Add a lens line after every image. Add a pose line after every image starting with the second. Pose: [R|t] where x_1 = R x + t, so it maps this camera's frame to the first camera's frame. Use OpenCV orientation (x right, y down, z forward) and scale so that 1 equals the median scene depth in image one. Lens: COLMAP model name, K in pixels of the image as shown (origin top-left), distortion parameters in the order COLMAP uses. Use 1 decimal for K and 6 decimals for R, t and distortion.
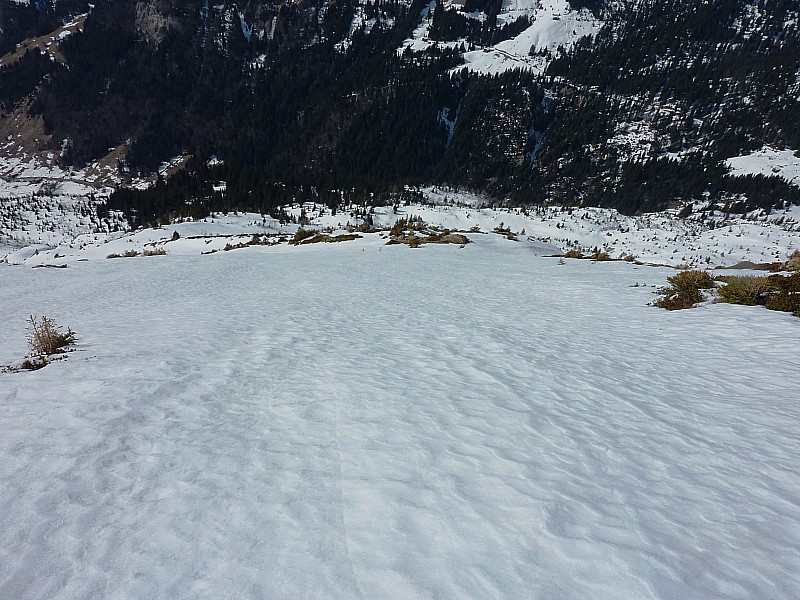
lens RADIAL K [[584.3, 0, 396.8], [0, 584.3, 298.0], [0, 0, 1]] dist [-0.036002, 0.002097]
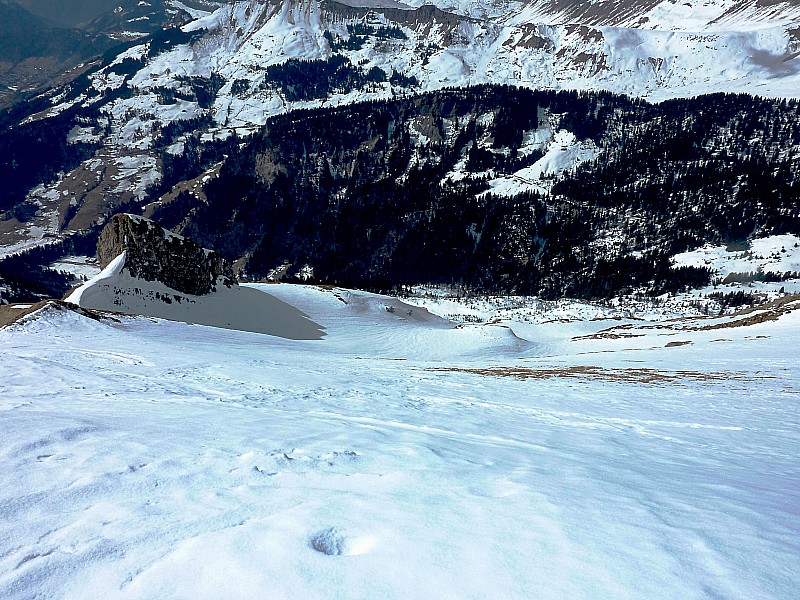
lens RADIAL K [[584.3, 0, 402.2], [0, 584.3, 302.4], [0, 0, 1]] dist [-0.036002, 0.002097]
pose [[0.984090, -0.025080, -0.175891, 0.147563], [-0.001239, 0.988993, -0.147955, 0.045730], [0.177666, 0.145819, 0.973227, -0.281212]]
